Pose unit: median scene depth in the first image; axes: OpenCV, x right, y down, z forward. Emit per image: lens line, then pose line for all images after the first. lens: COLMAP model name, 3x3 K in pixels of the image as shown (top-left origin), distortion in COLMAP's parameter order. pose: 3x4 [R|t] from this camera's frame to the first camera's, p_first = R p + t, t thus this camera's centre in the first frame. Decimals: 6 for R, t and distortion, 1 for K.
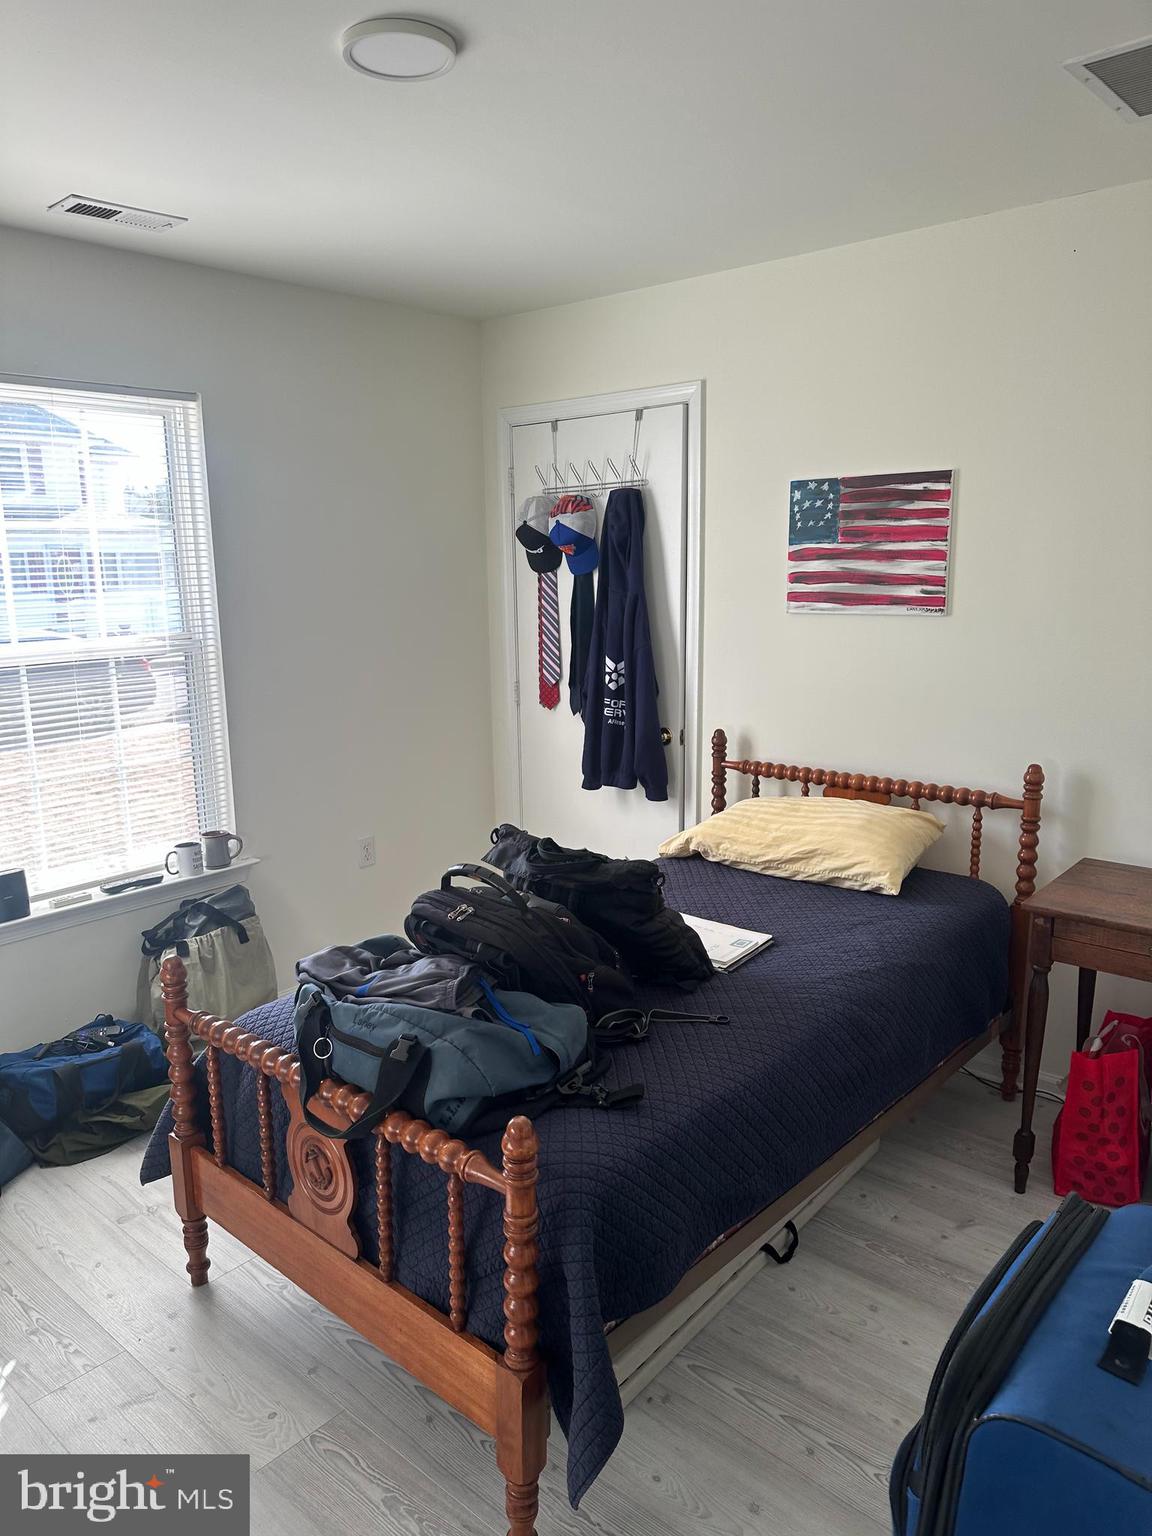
lens RADIAL K [[1074.5, 0, 584.4], [0, 1074.5, 754.0], [0, 0, 1]] dist [0.033383, -0.057350]
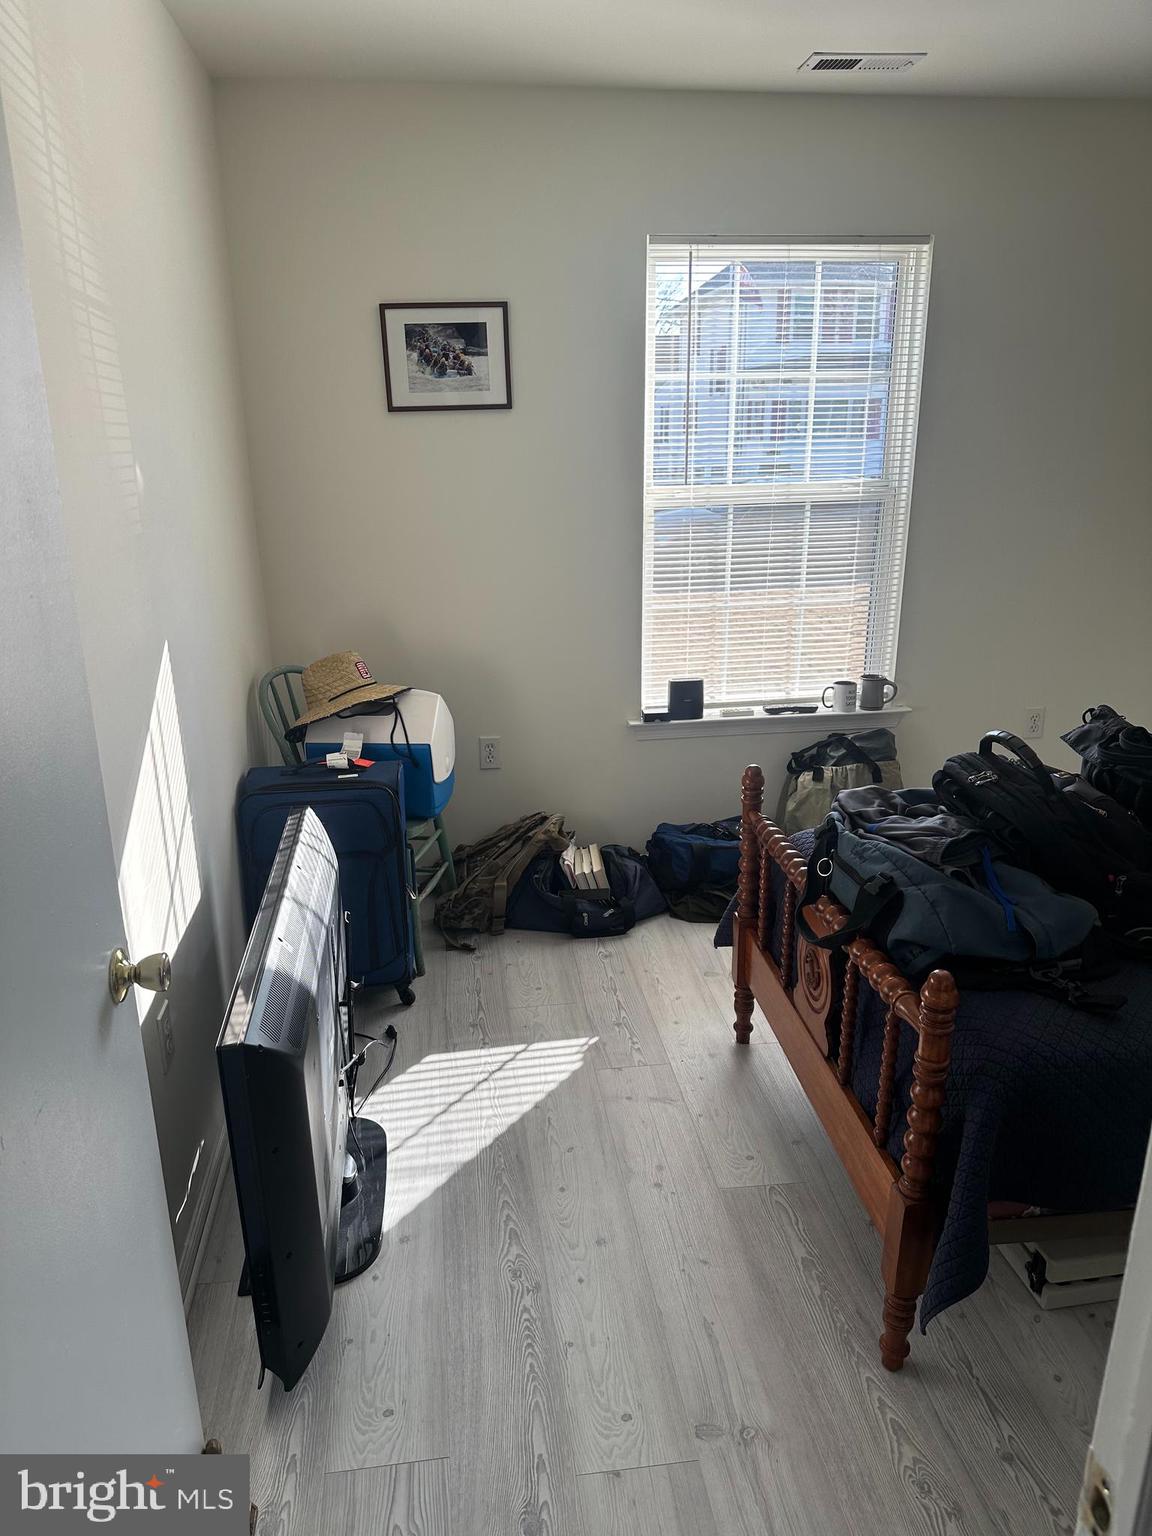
lens RADIAL K [[1074.5, 0, 541.6], [0, 1074.5, 761.4], [0, 0, 1]] dist [0.033383, -0.057350]
pose [[0.731853, 0.207784, -0.649012, 0.219873], [-0.114739, 0.976357, 0.183201, -0.002823], [0.671733, -0.059610, 0.738391, -0.005716]]
